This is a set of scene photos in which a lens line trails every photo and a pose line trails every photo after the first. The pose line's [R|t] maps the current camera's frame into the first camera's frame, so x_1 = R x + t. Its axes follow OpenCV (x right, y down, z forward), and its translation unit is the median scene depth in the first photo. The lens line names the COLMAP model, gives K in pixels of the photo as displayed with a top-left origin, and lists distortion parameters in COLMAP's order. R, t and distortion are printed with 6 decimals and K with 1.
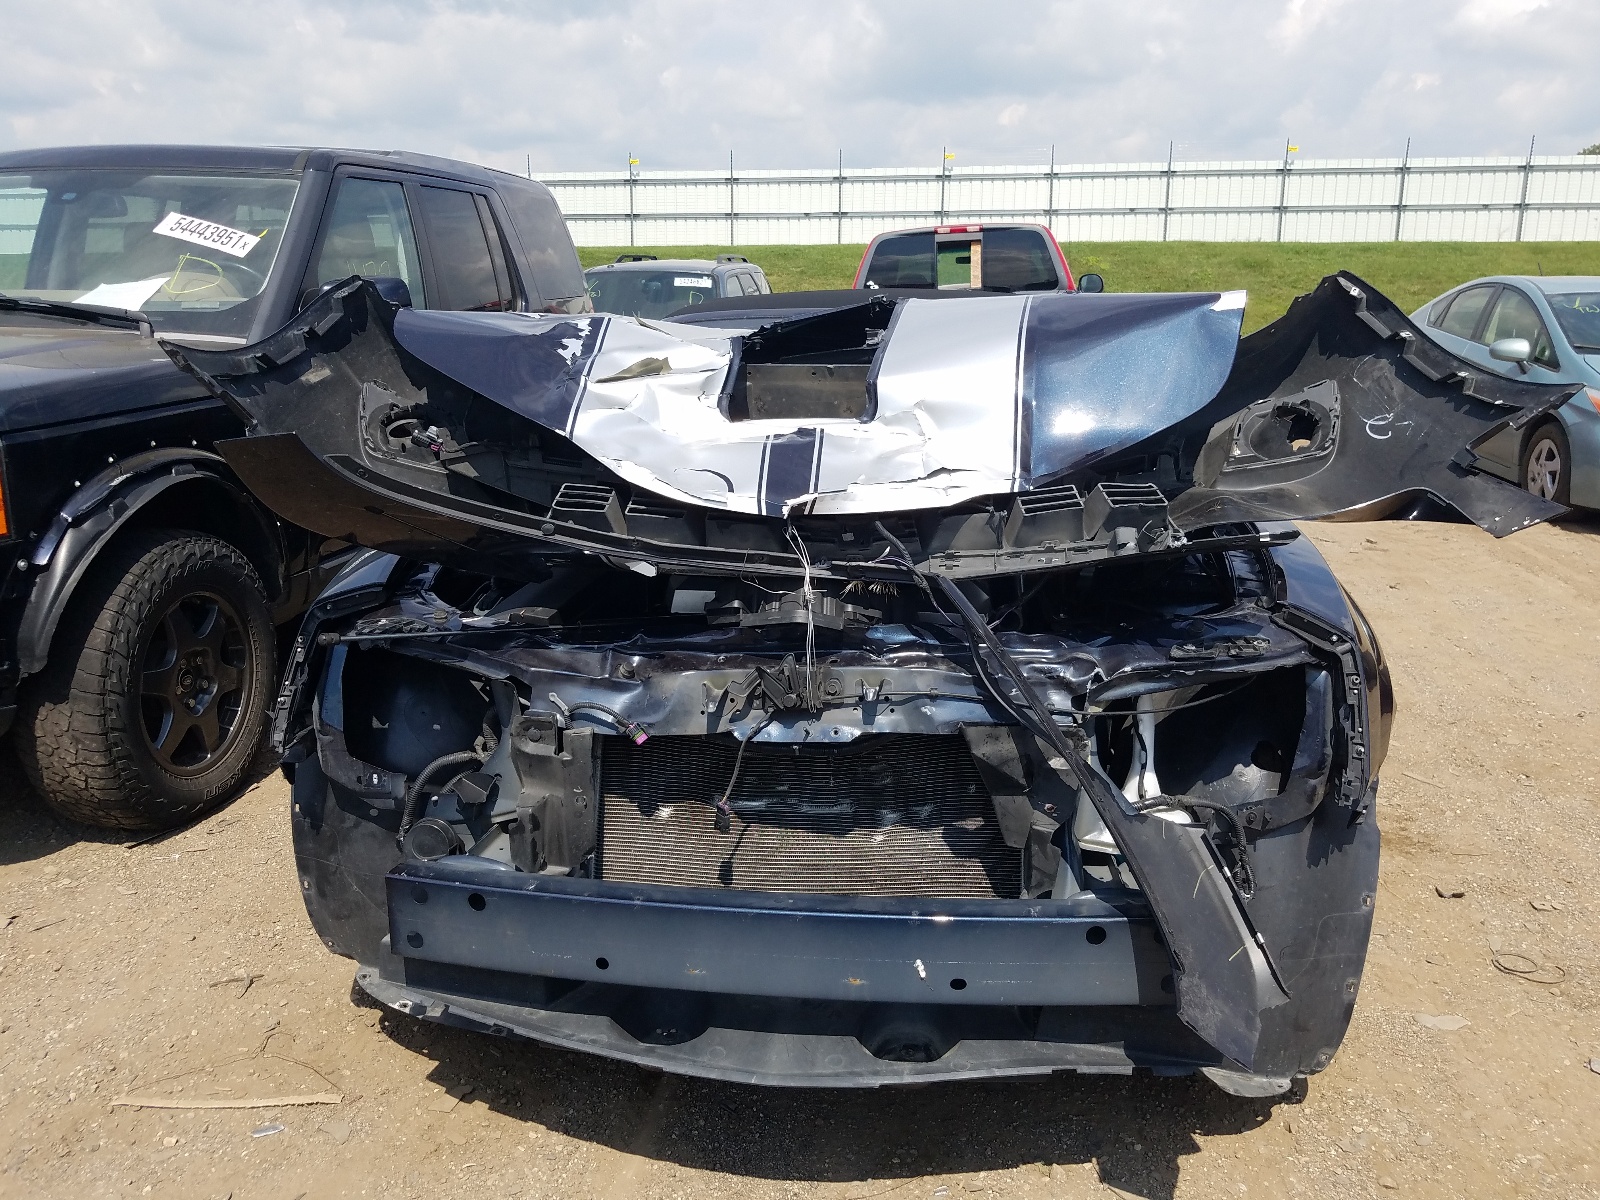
lens RADIAL K [[1230.1, 0, 808.8], [0, 1230.1, 602.0], [0, 0, 1]] dist [0.001639, -0.006987]
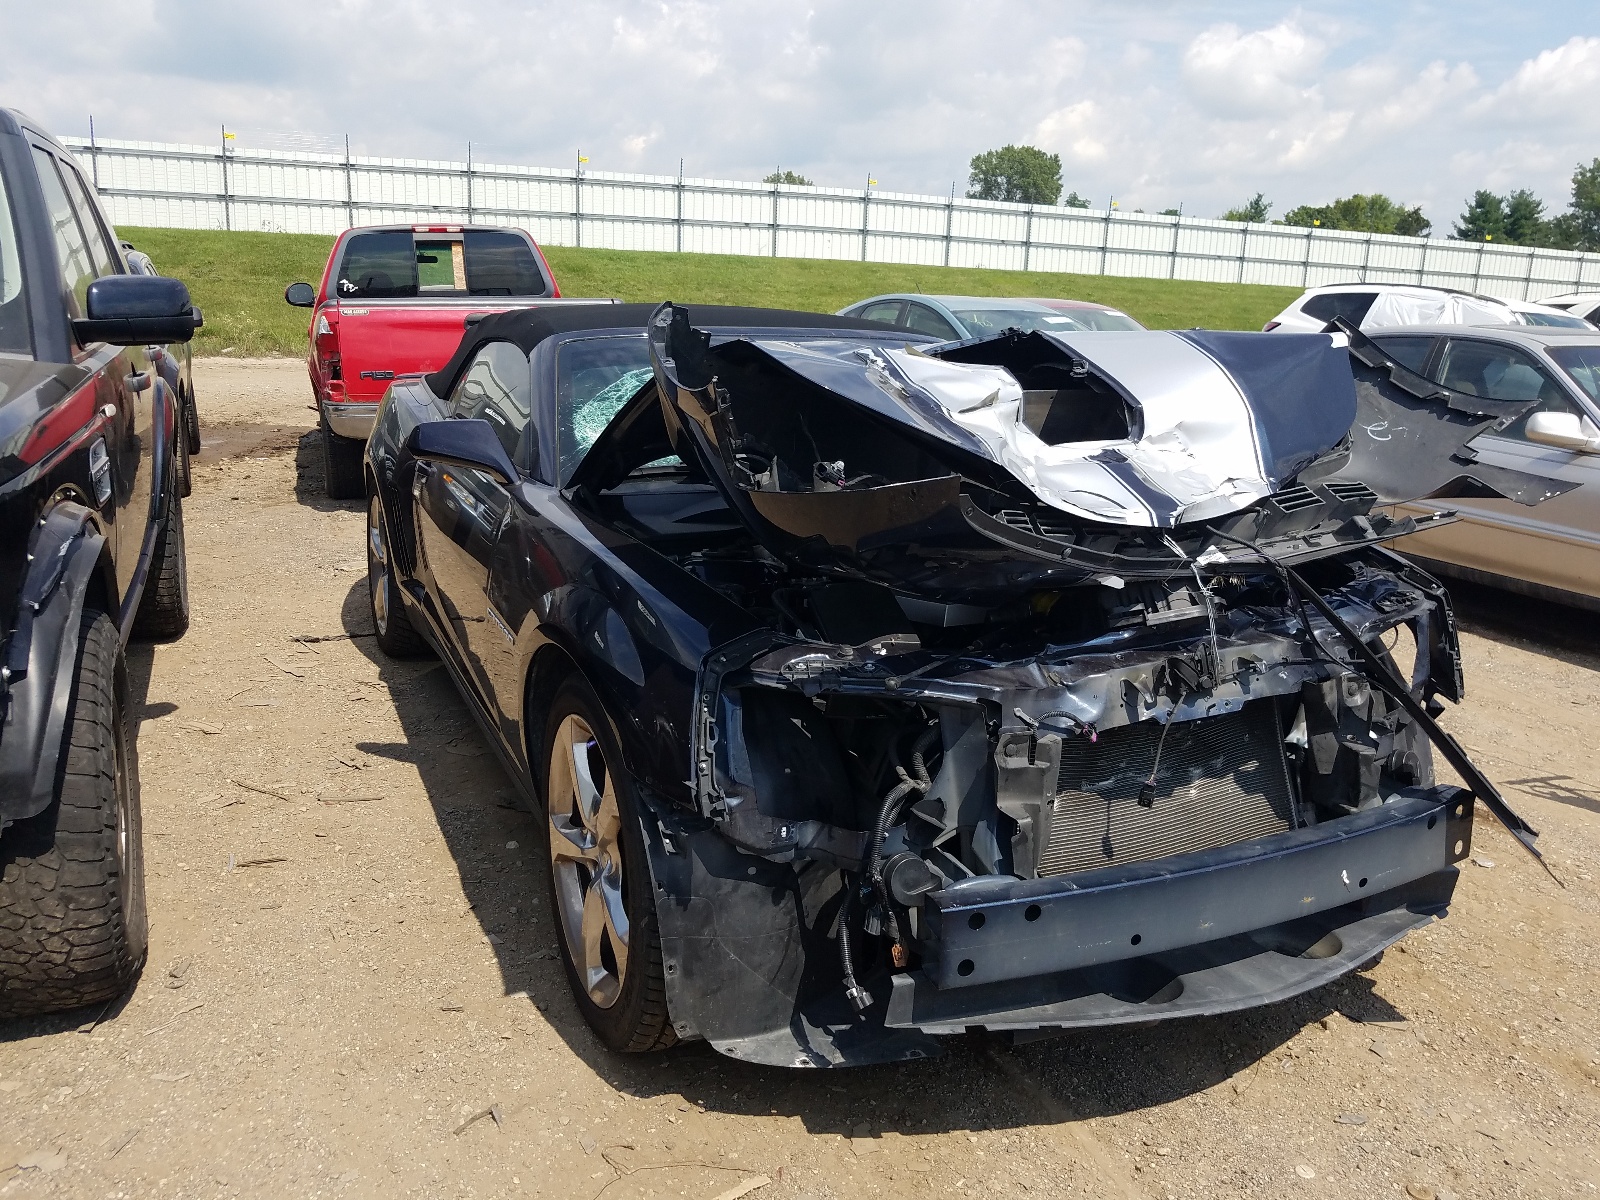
lens RADIAL K [[1230.1, 0, 808.8], [0, 1230.1, 602.0], [0, 0, 1]] dist [0.001639, -0.006987]
pose [[0.844861, -0.102564, 0.525062, -0.886811], [0.101496, 0.994355, 0.030920, -0.066097], [-0.525269, 0.027169, 0.850502, 0.189639]]
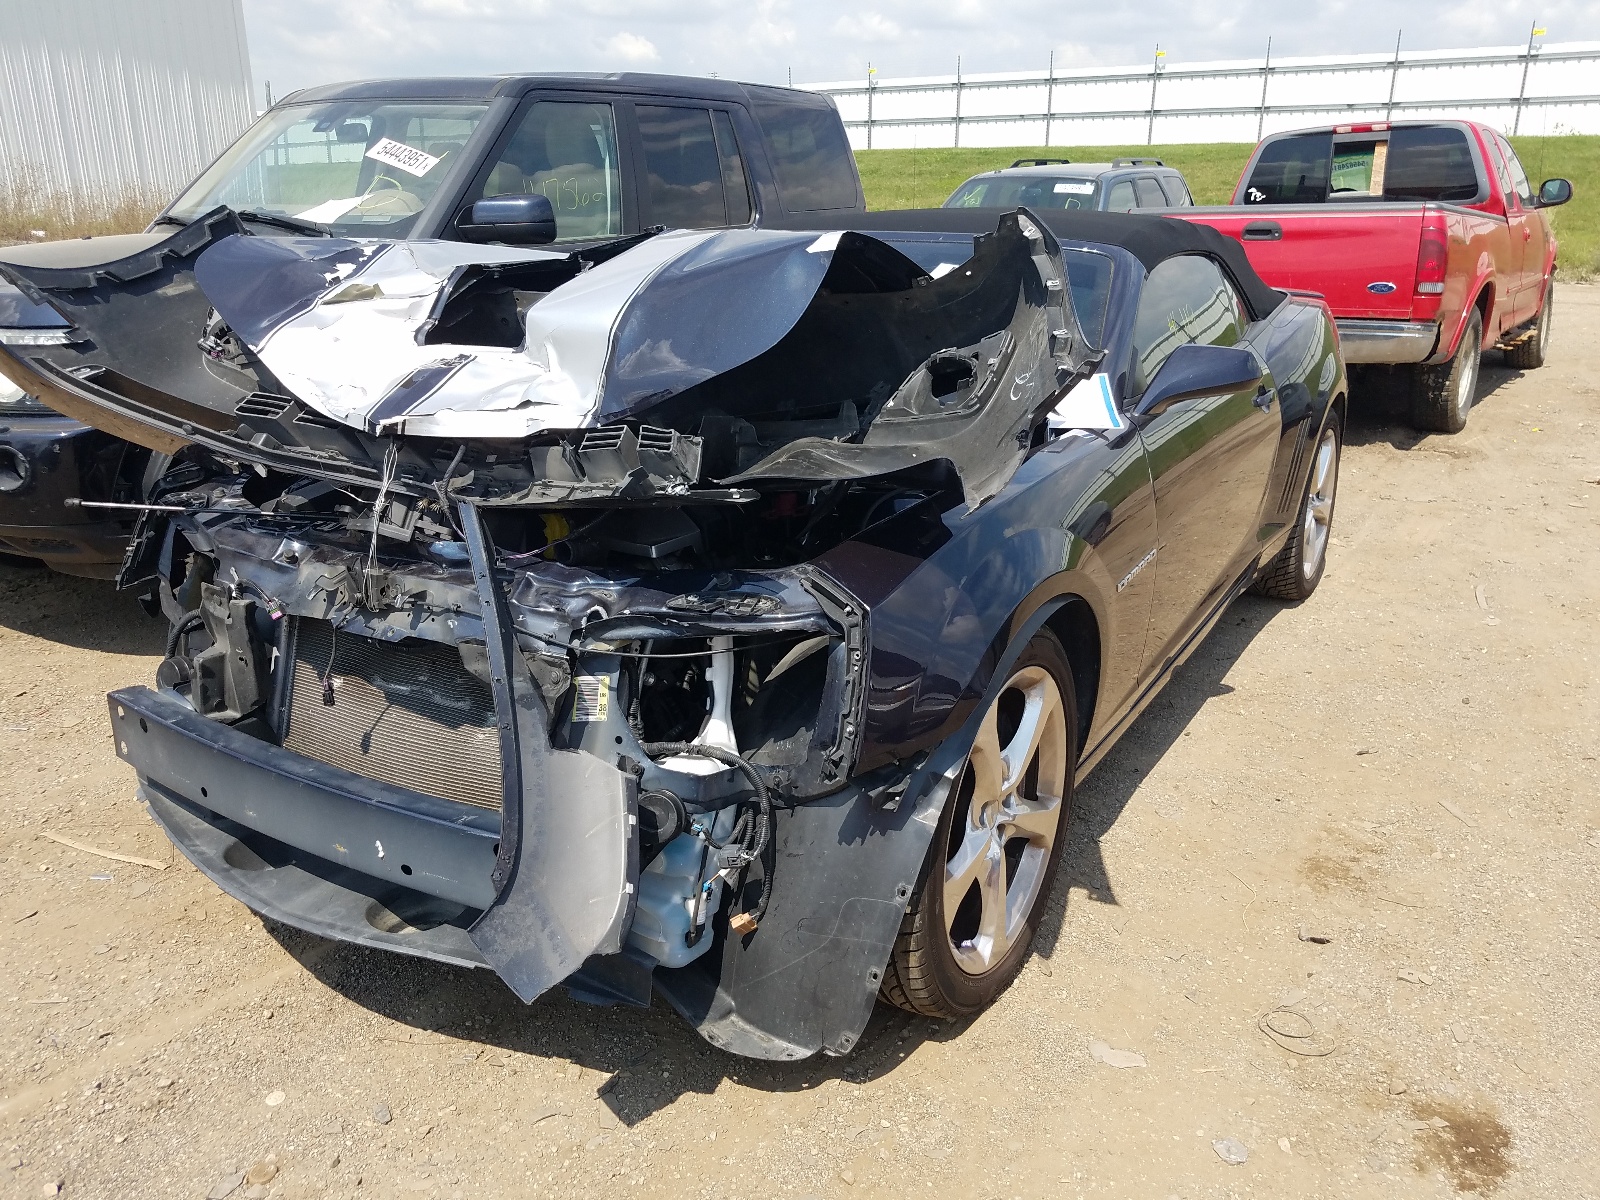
lens RADIAL K [[1223.1, 0, 809.6], [0, 1223.1, 593.0], [0, 0, 1]] dist [0.001633, -0.003311]
pose [[0.912807, 0.129413, -0.387343, 0.752528], [-0.101846, 0.990632, 0.090966, -0.064873], [0.395487, -0.043585, 0.917437, 0.128136]]
